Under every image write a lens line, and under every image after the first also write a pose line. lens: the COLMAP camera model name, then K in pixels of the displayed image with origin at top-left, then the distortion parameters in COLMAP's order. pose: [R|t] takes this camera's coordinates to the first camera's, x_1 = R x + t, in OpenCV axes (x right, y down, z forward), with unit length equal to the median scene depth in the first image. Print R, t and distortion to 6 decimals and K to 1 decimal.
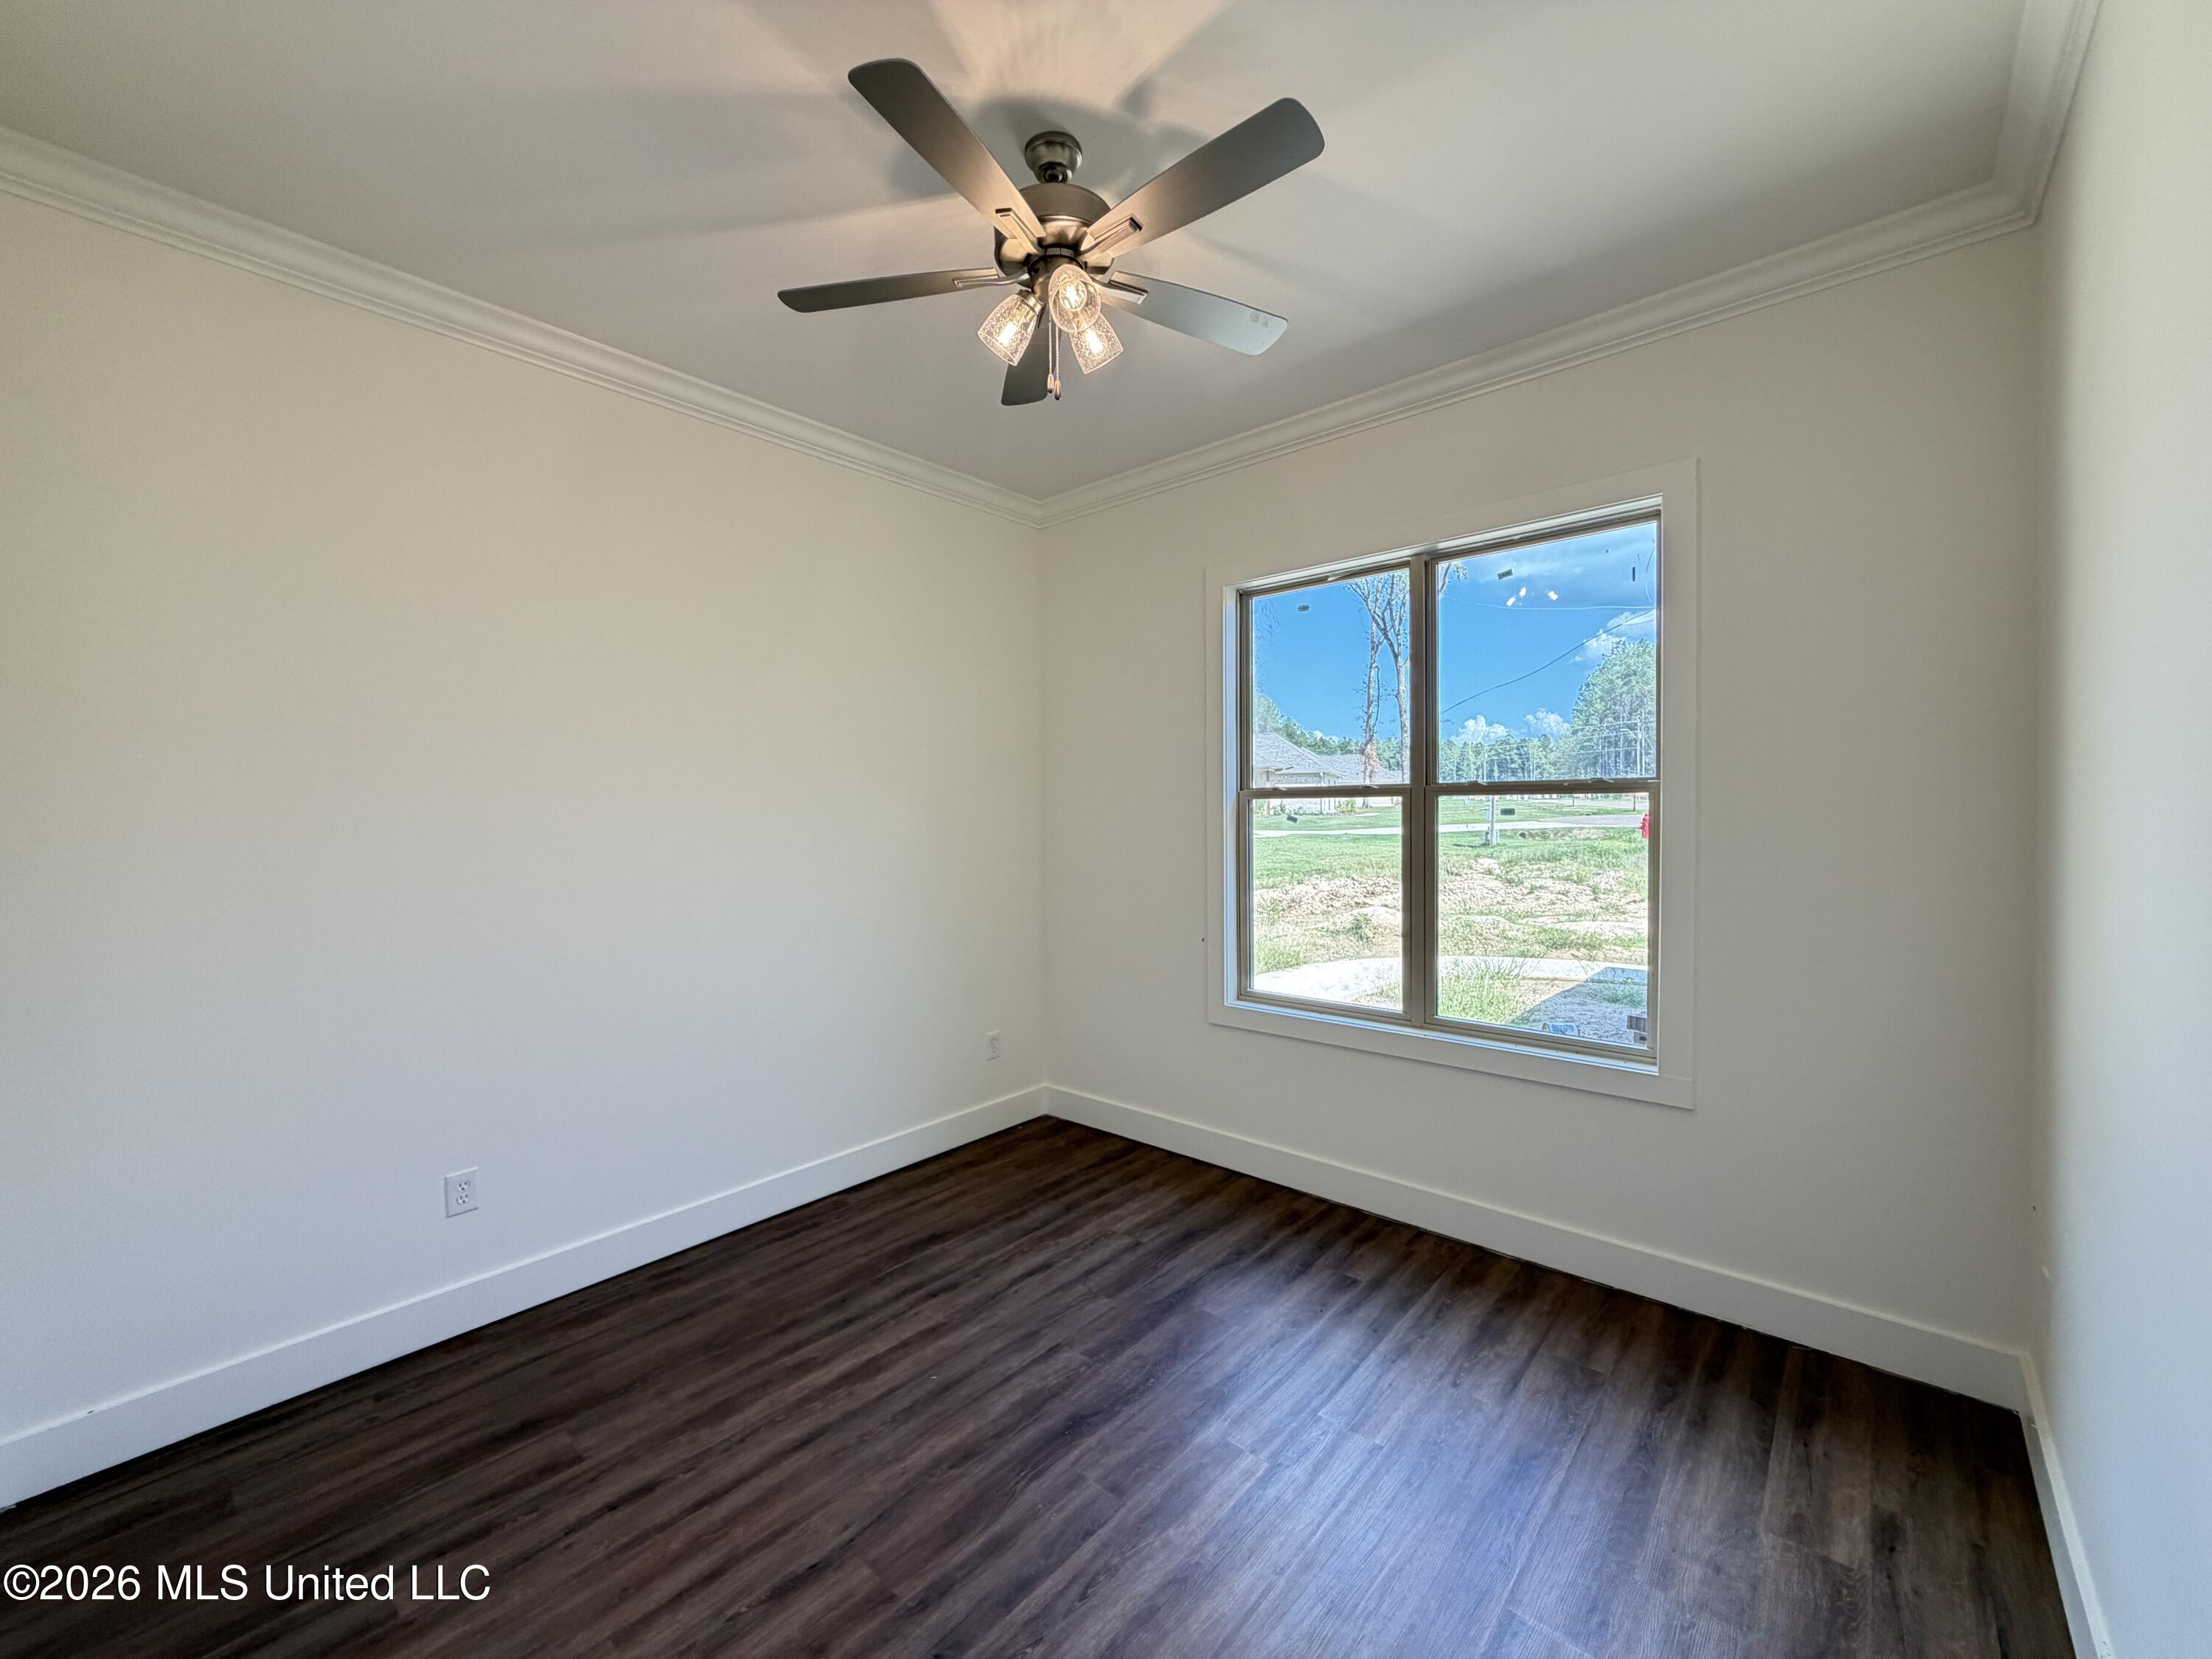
lens RADIAL K [[882.1, 0, 1097.2], [0, 882.1, 827.2], [0, 0, 1]] dist [-0.000865, 0.000457]
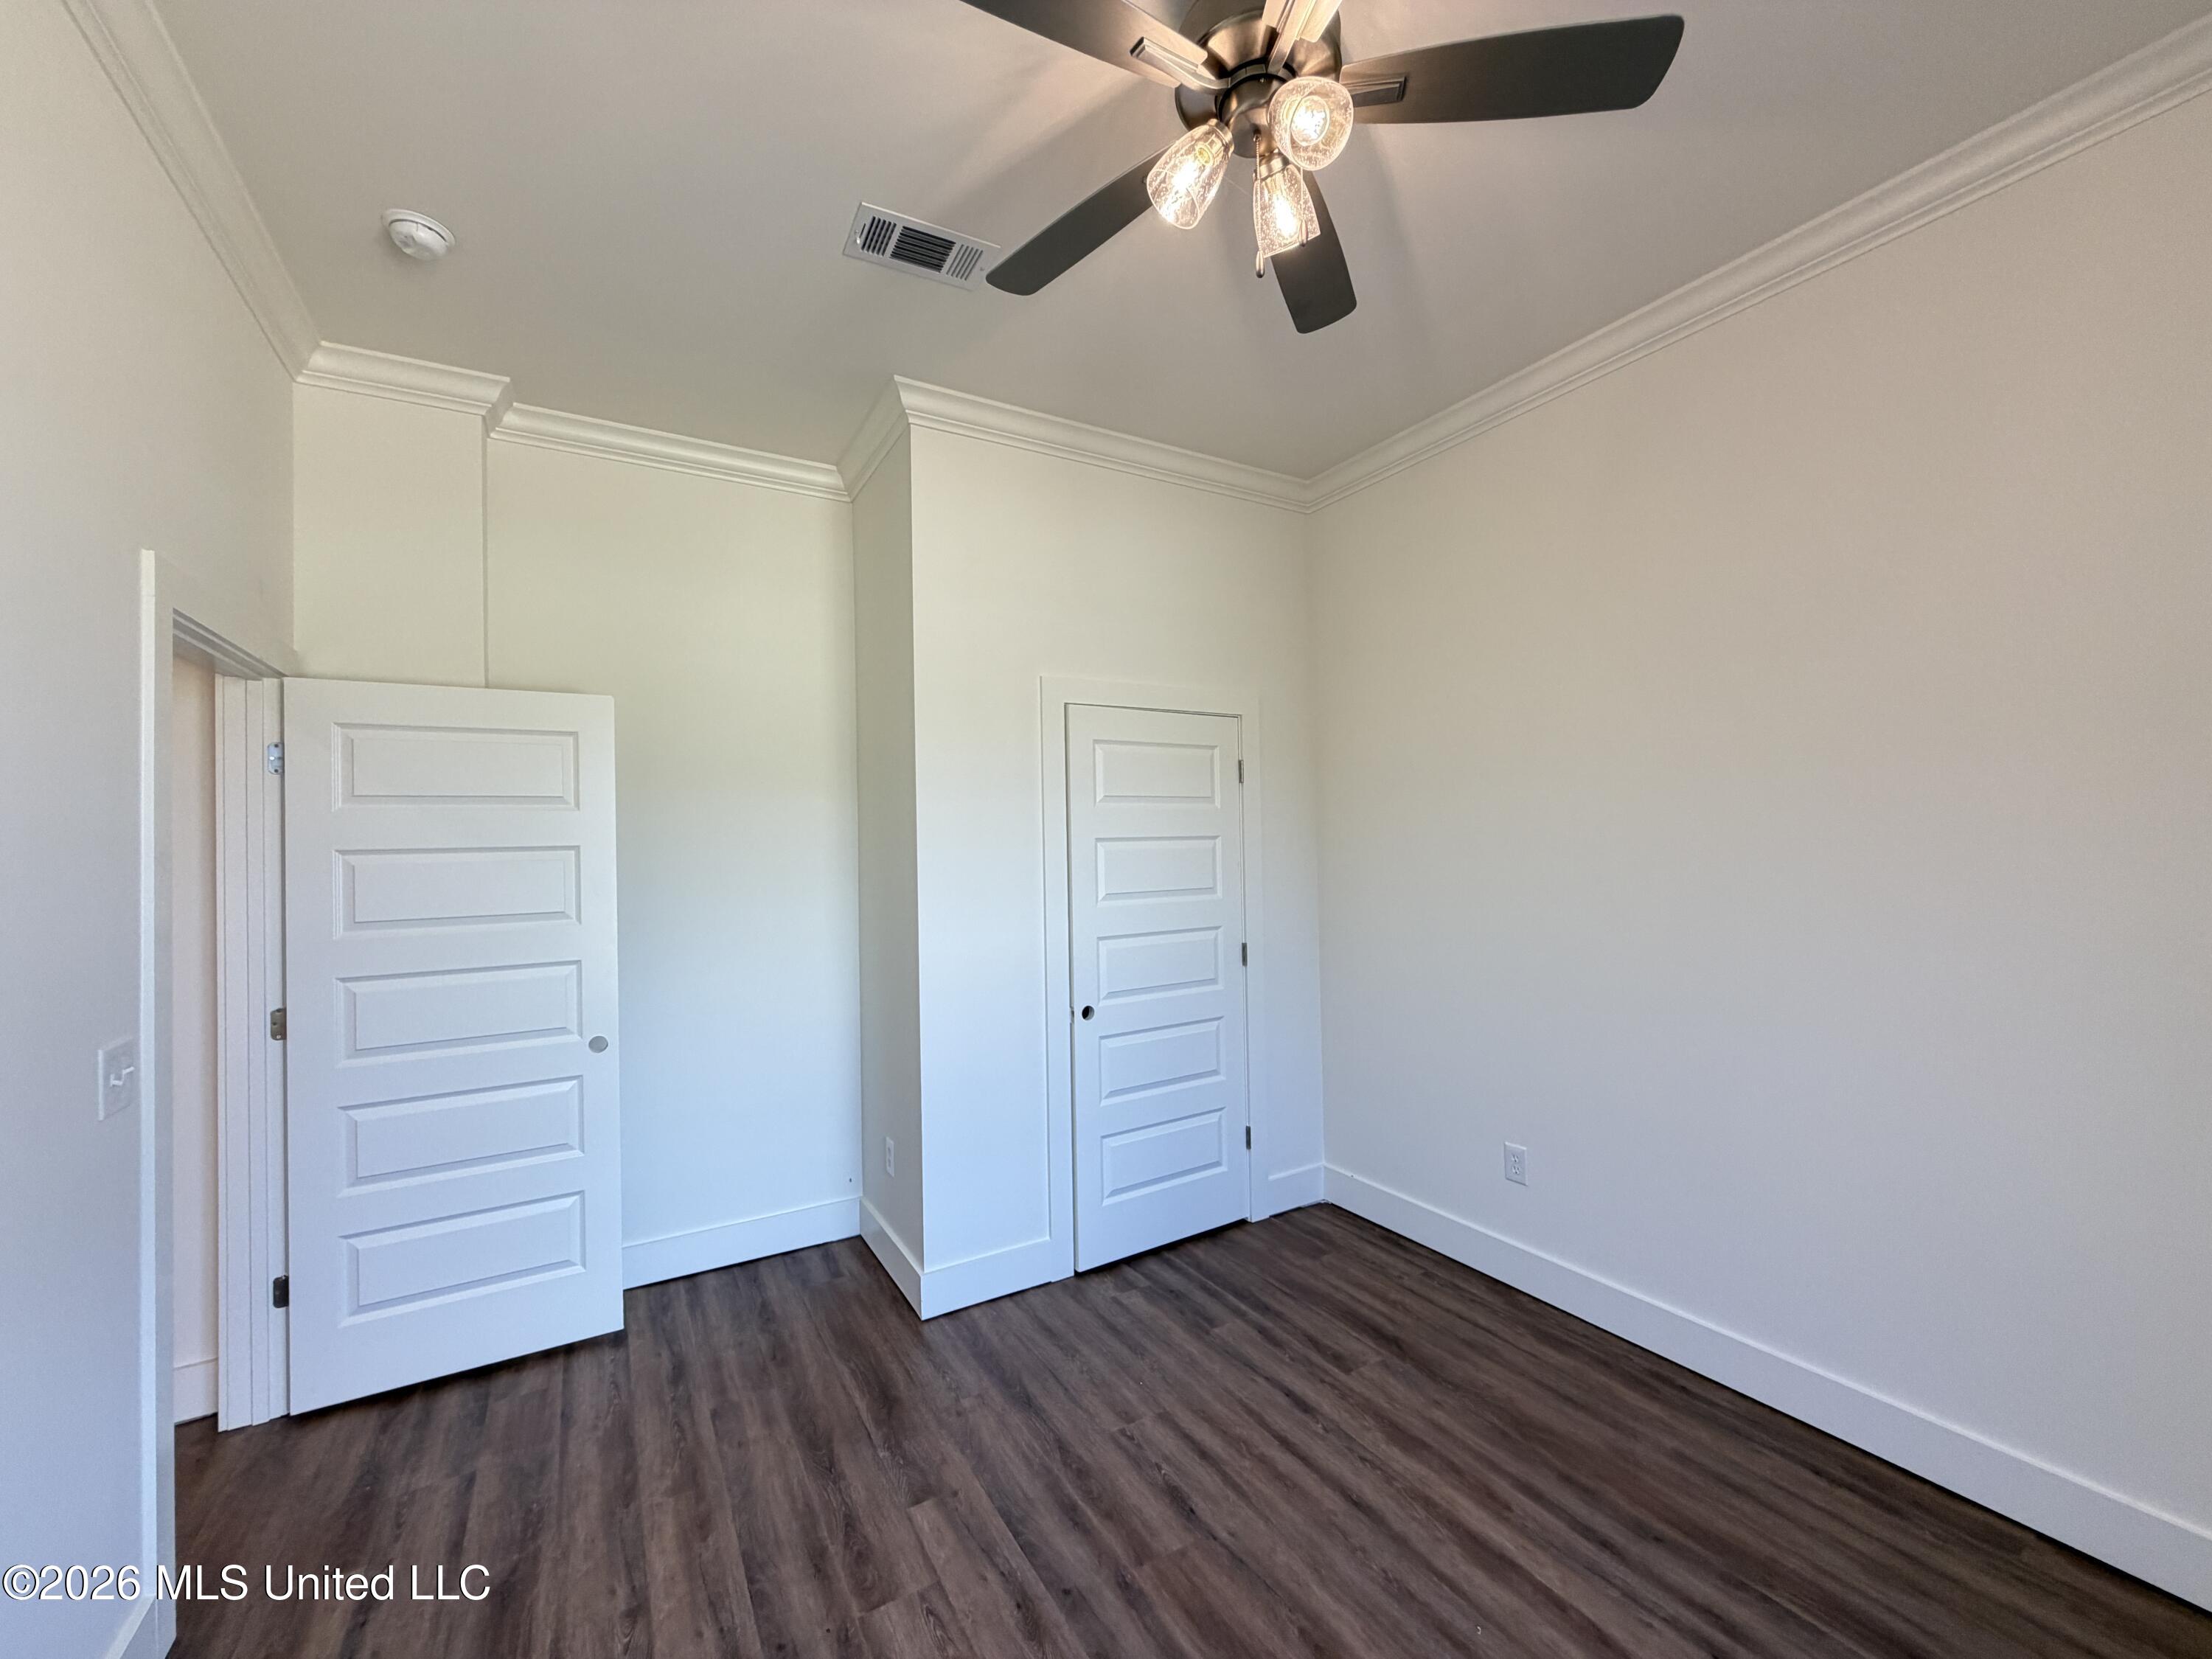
lens RADIAL K [[882.1, 0, 1098.9], [0, 882.1, 828.8], [0, 0, 1]] dist [-0.000865, 0.000457]
pose [[-0.321785, -0.002379, -0.946810, 0.624764], [0.005301, 0.999977, -0.004314, -0.020530], [0.946798, -0.006407, -0.321765, 1.003101]]
